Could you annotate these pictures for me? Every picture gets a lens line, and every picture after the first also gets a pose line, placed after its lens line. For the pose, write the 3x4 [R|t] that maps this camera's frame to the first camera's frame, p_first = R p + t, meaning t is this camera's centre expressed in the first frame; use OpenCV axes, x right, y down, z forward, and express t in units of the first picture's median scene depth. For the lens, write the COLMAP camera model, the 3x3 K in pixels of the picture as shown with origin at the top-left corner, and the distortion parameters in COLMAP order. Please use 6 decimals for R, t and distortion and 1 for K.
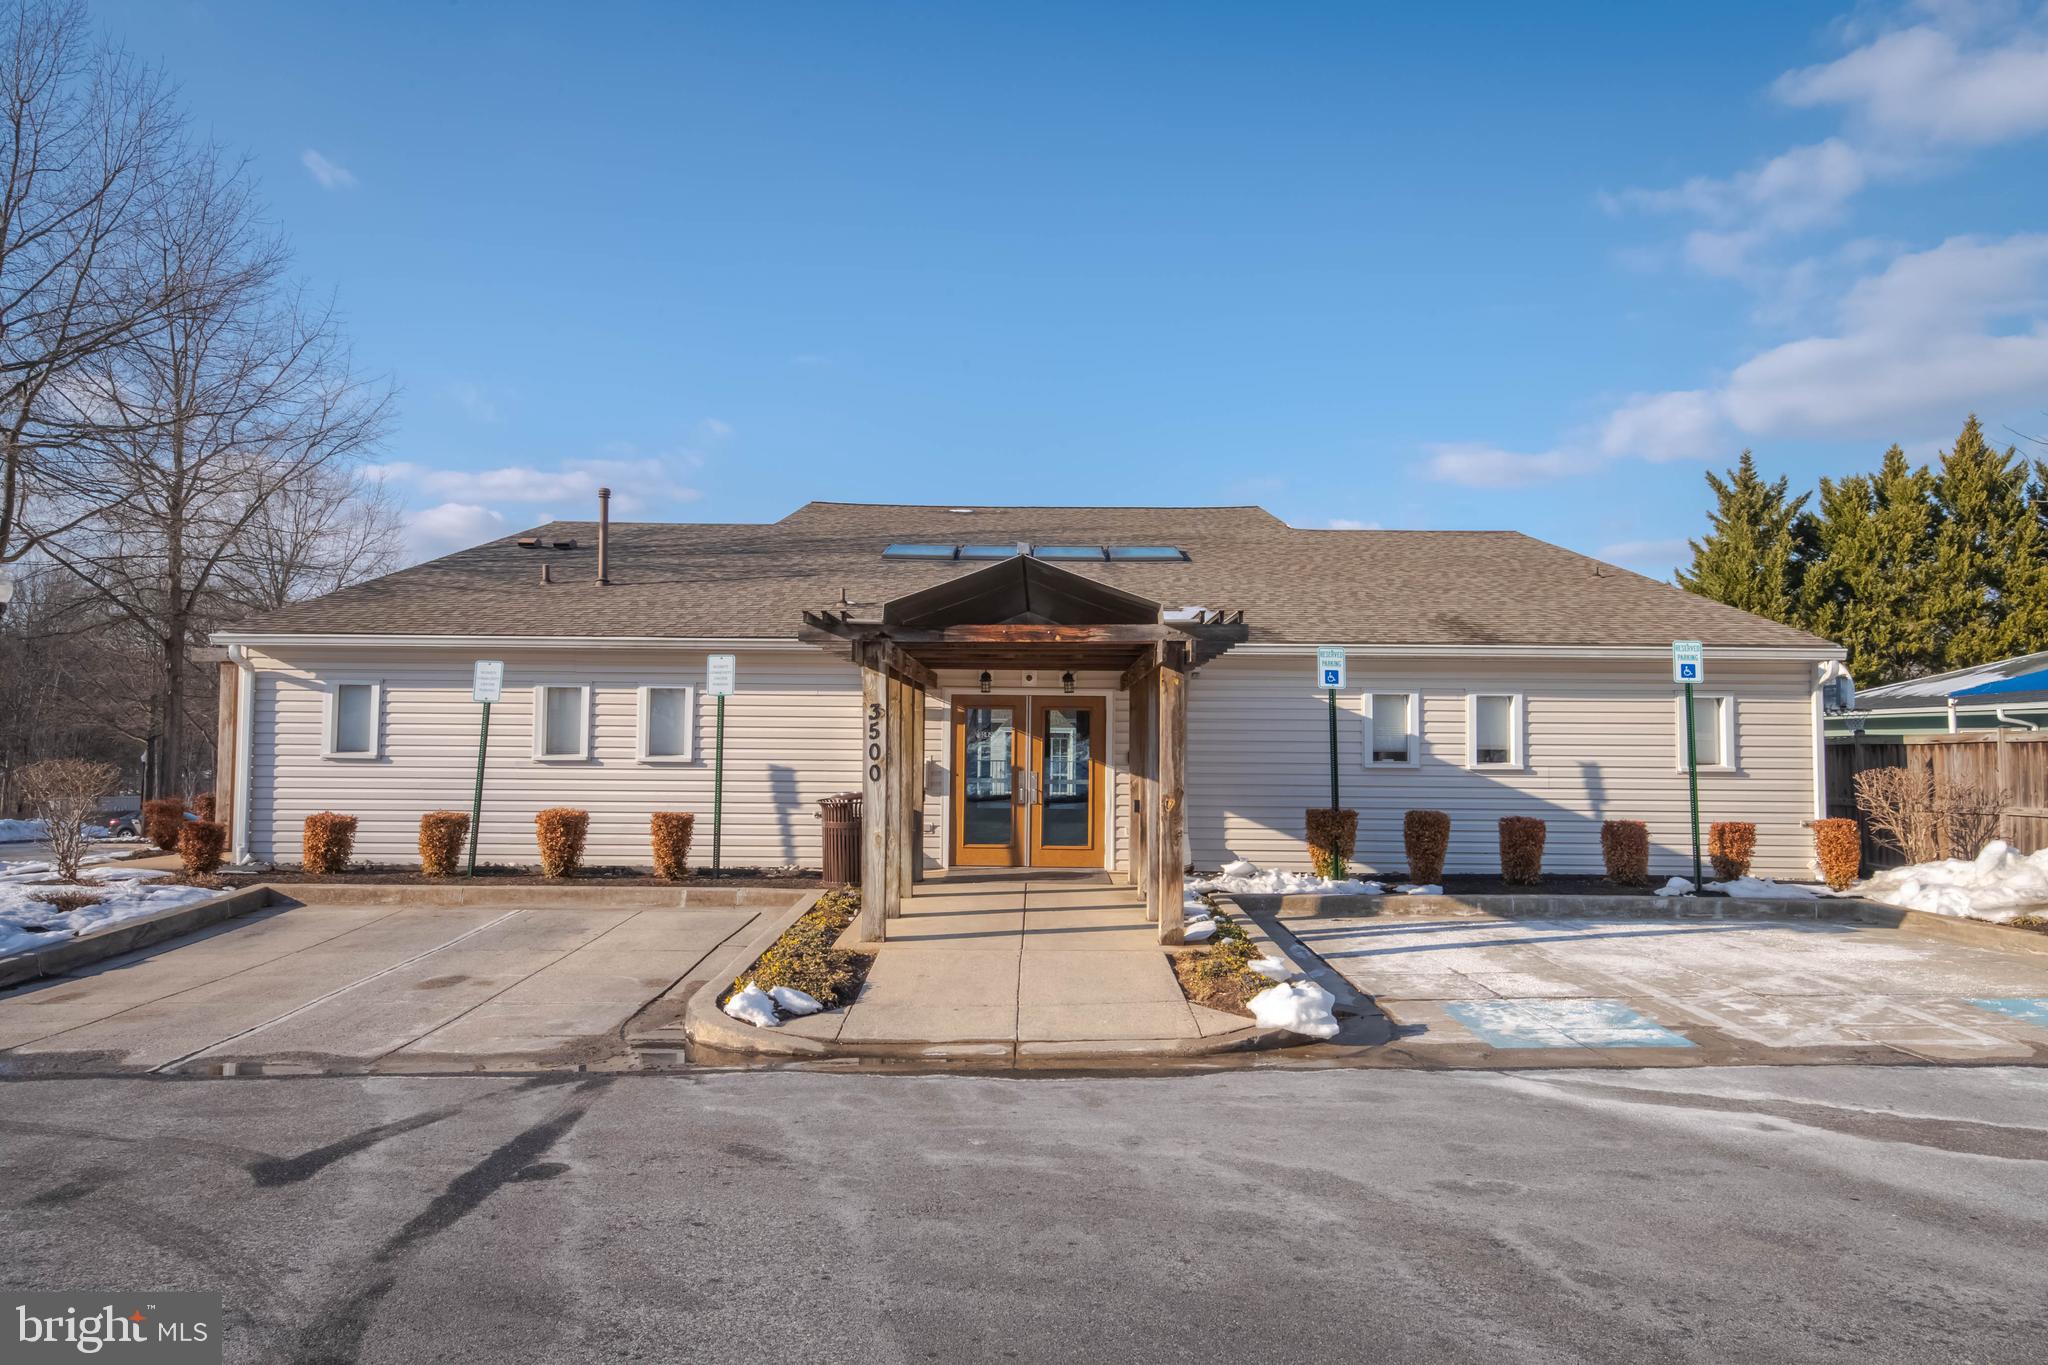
lens RADIAL K [[1389.7, 0, 1024.0], [0, 1389.7, 682.5], [0, 0, 1]] dist [0.024898, -0.006470]
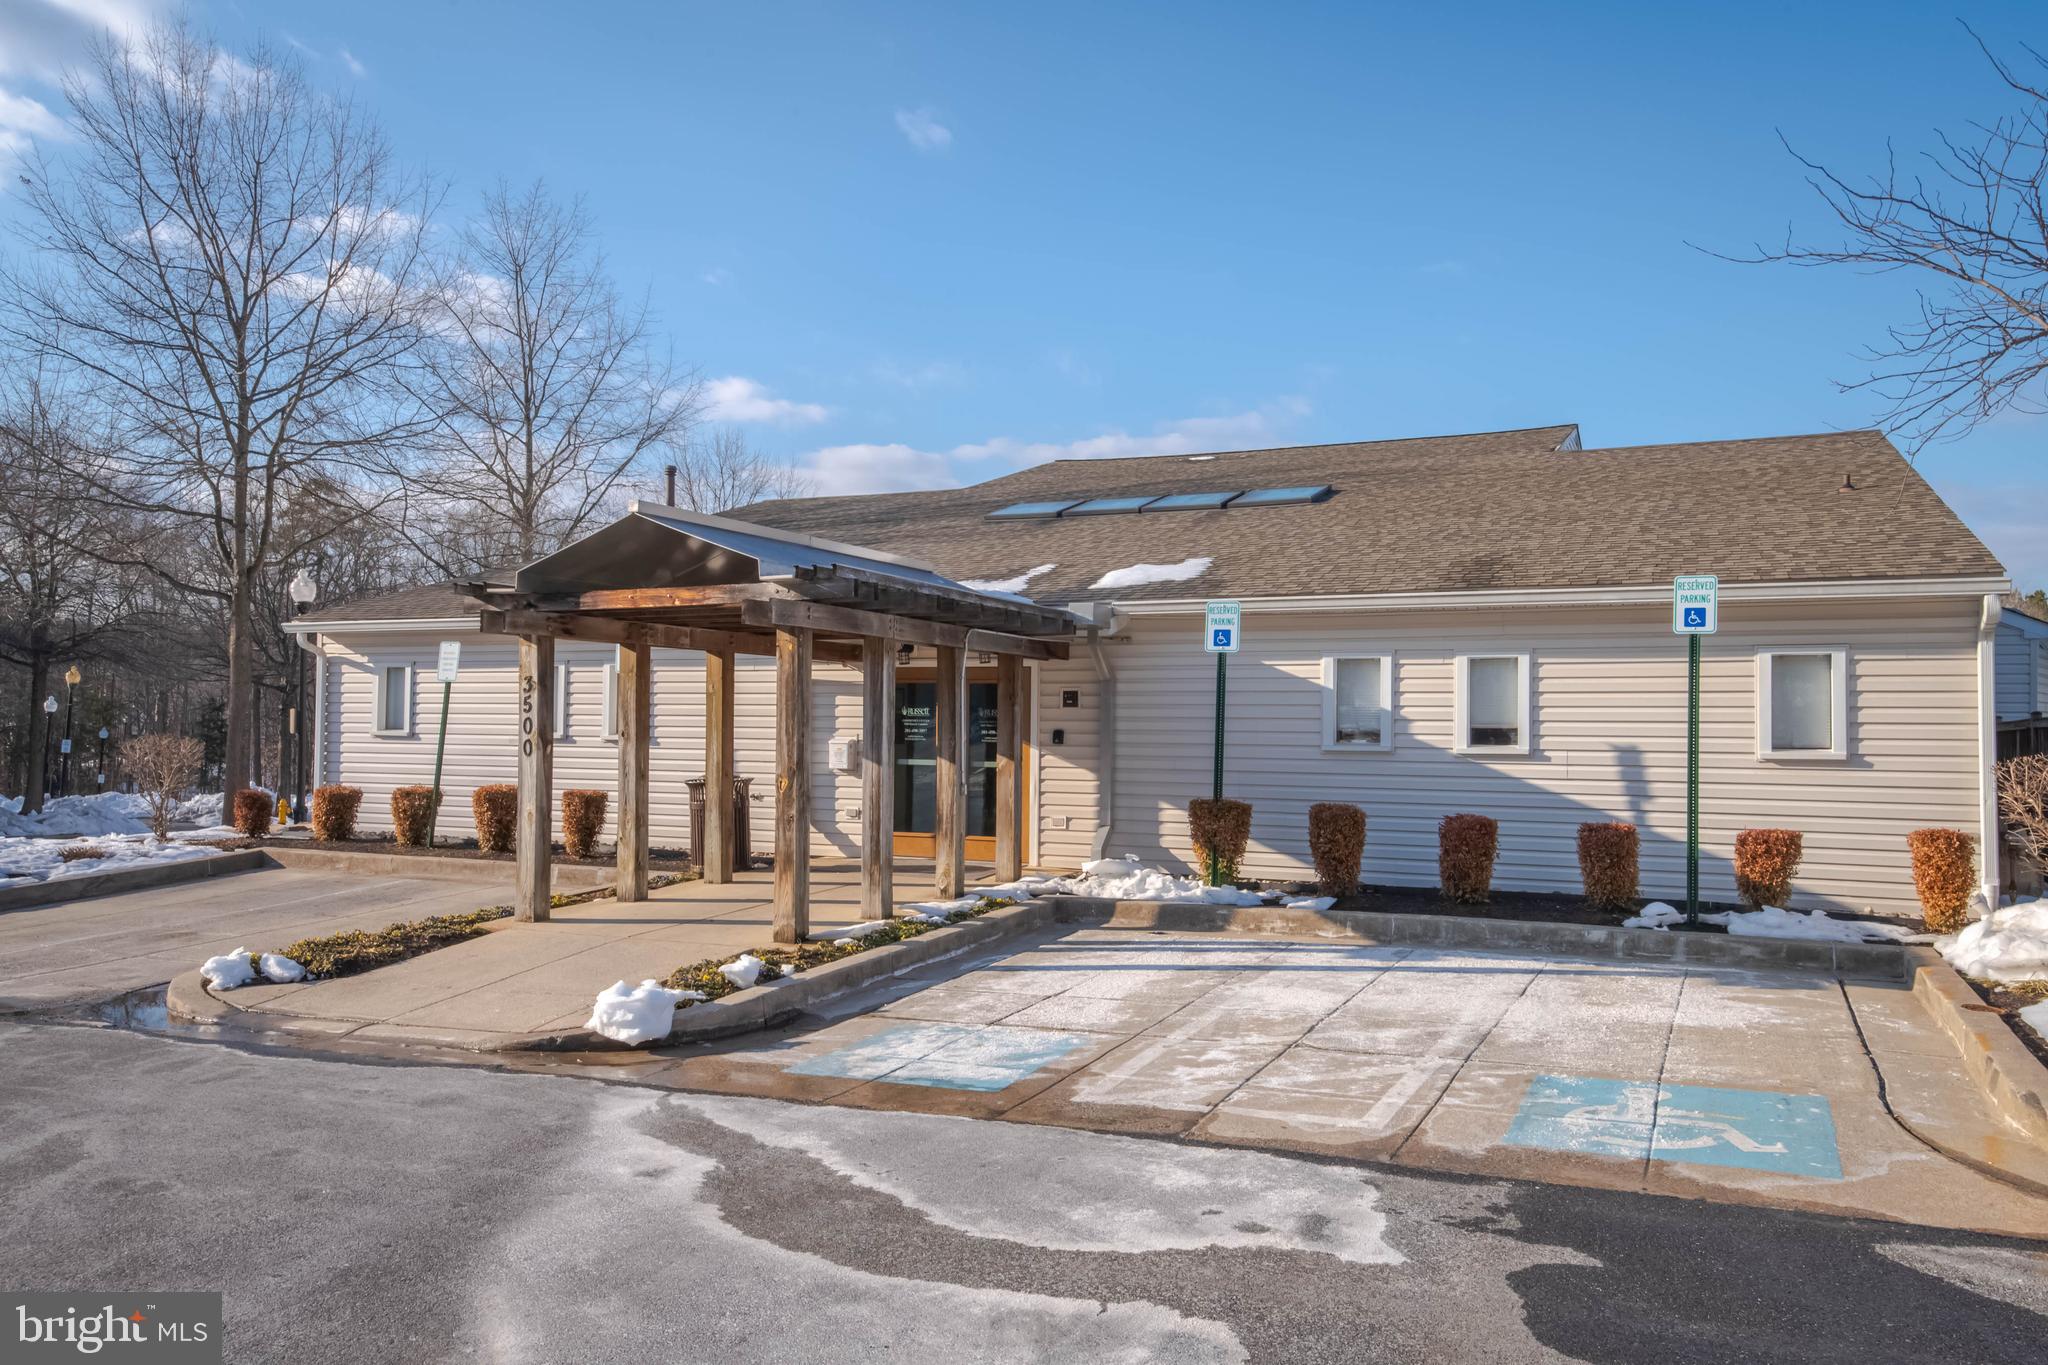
lens RADIAL K [[1559.6, 0, 1024.0], [0, 1559.6, 682.5], [0, 0, 1]] dist [0.035181, 0.001433]
pose [[0.905638, -0.011940, -0.423883, 0.503364], [0.017120, 0.999818, 0.008414, 0.012368], [0.423706, -0.014877, 0.905678, 0.121089]]
